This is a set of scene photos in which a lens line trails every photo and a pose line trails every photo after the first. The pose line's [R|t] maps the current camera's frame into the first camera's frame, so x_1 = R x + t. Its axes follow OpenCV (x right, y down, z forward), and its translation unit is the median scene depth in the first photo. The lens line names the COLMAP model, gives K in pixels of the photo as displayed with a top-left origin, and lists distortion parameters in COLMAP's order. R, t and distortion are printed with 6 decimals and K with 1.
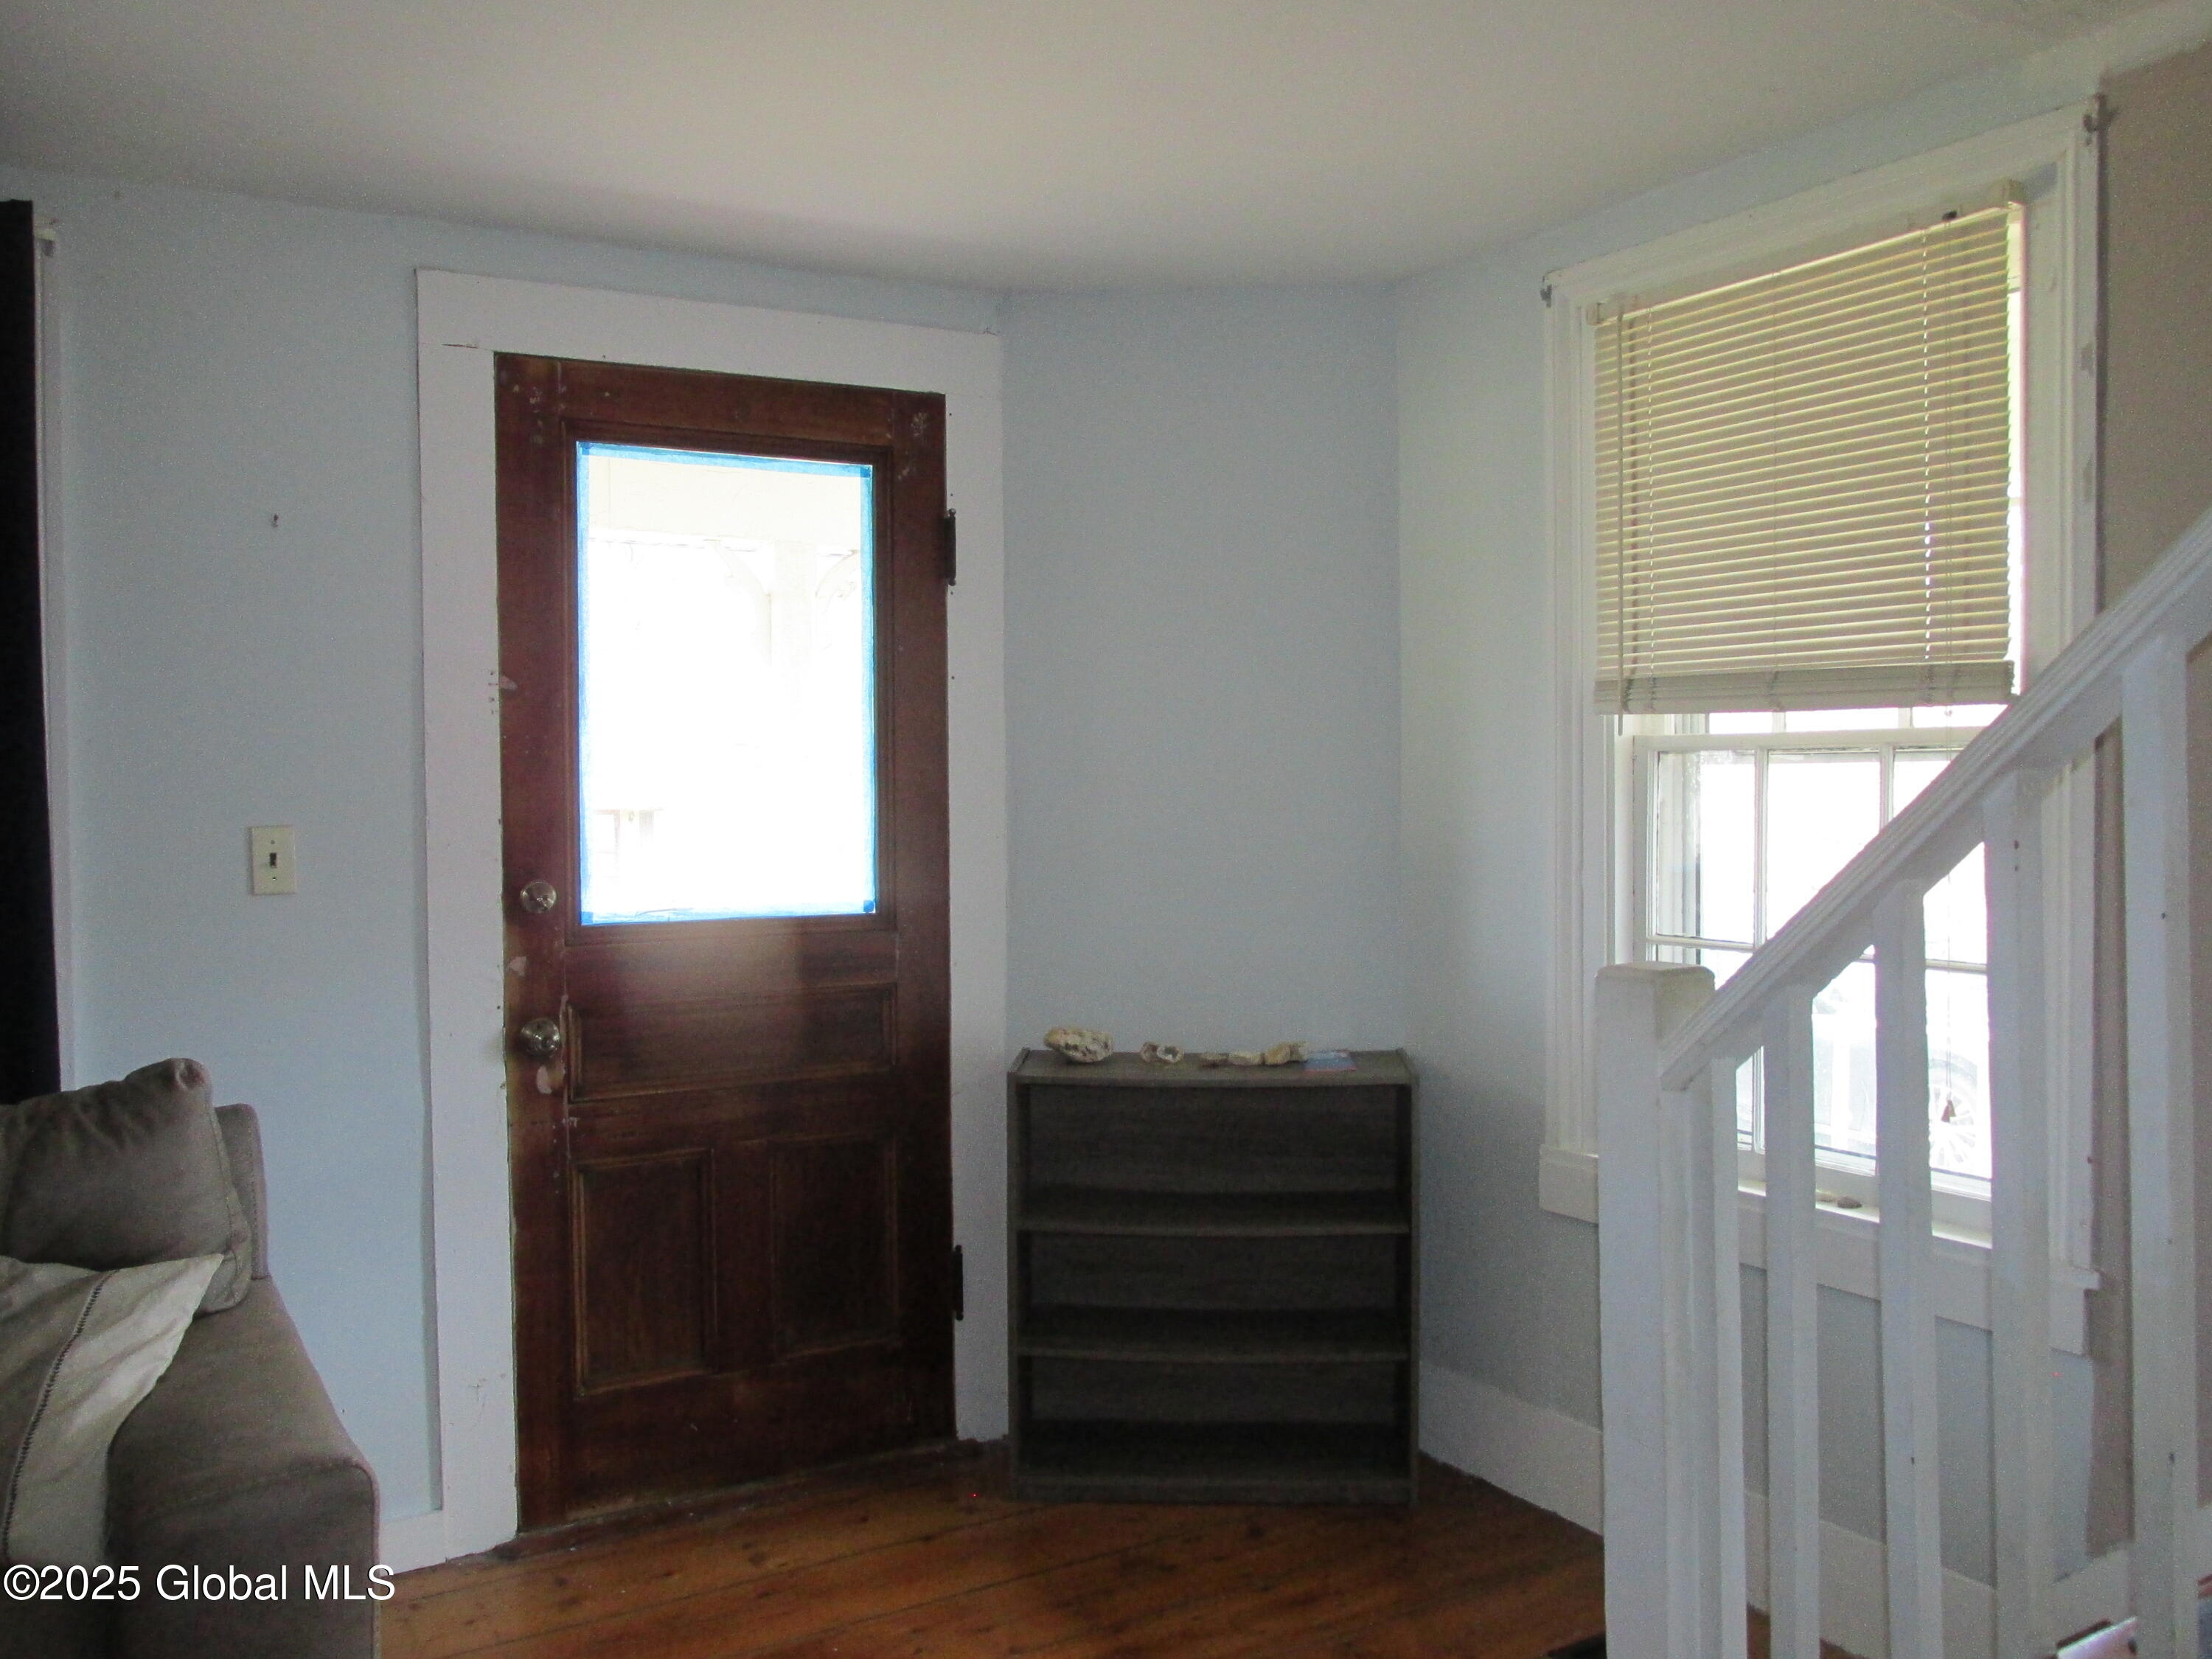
lens RADIAL K [[1843.0, 0, 1105.3], [0, 1843.0, 827.2], [0, 0, 1]] dist [-0.042998, -0.006830]
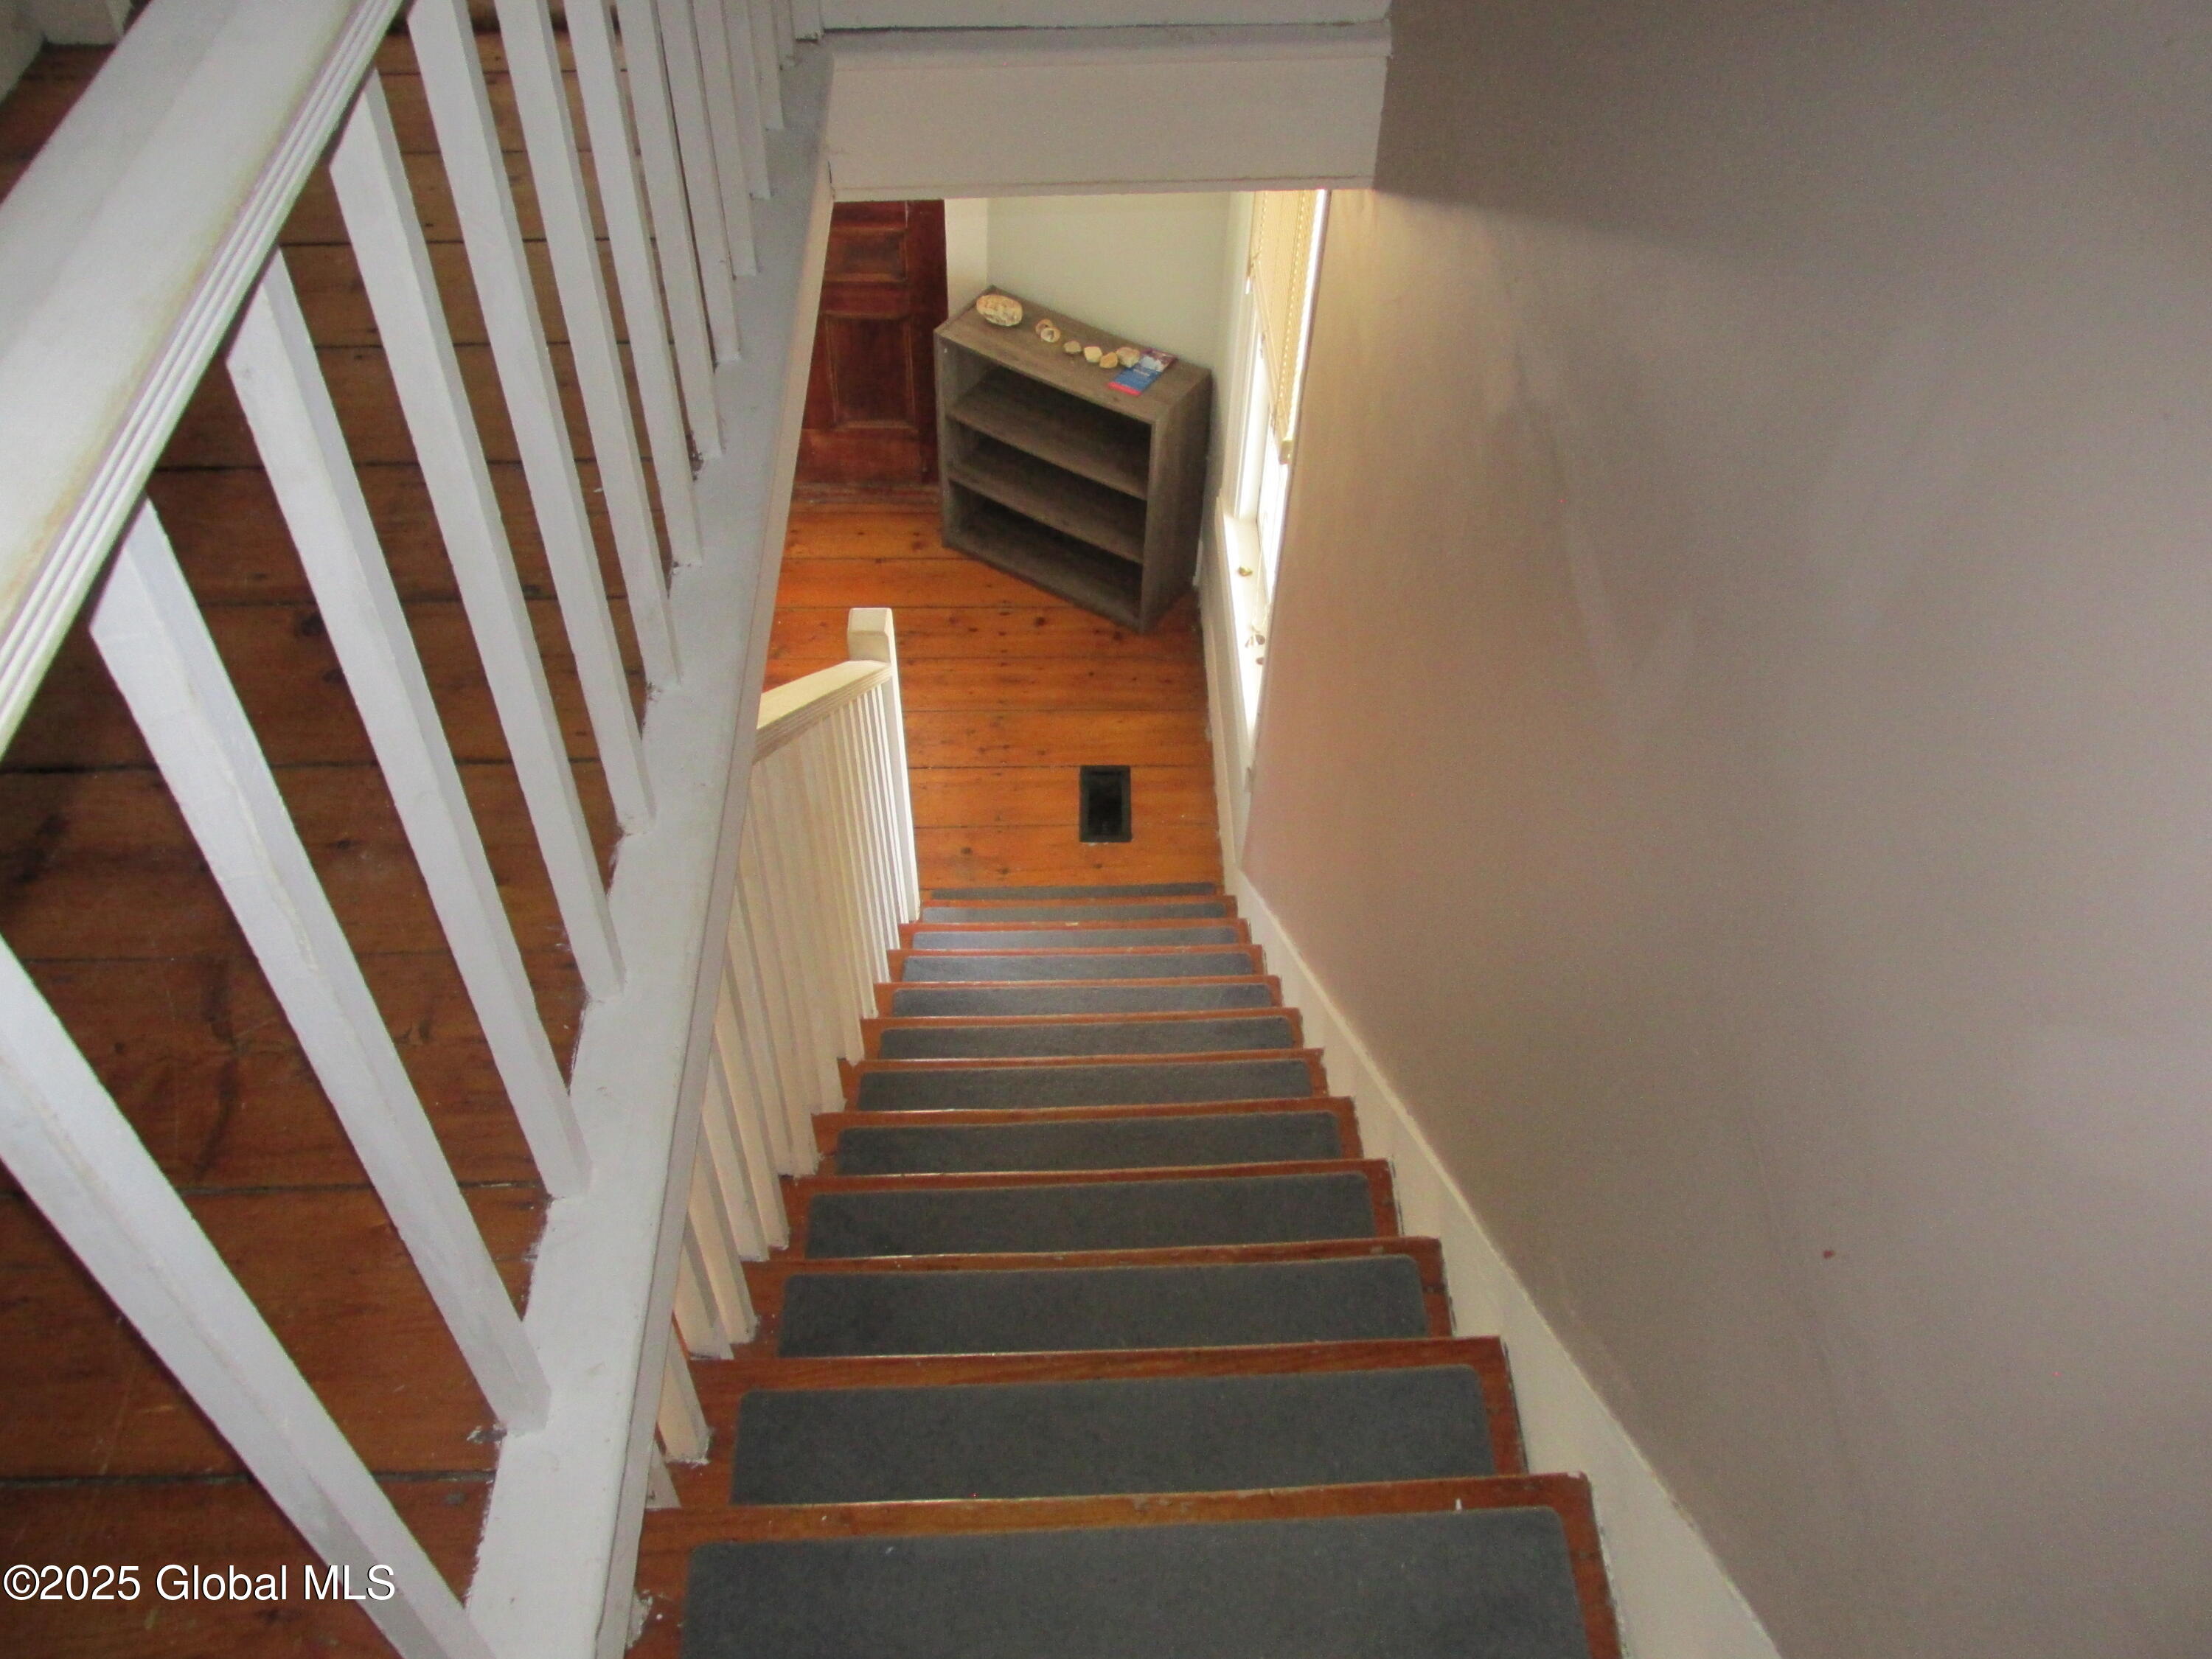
lens RADIAL K [[1843.0, 0, 1107.0], [0, 1843.0, 827.8], [0, 0, 1]] dist [-0.042998, -0.006830]
pose [[0.868529, 0.392619, -0.302503, 0.767085], [-0.051205, 0.678142, 0.733145, -0.790238], [0.492987, -0.621268, 0.609090, -0.155861]]
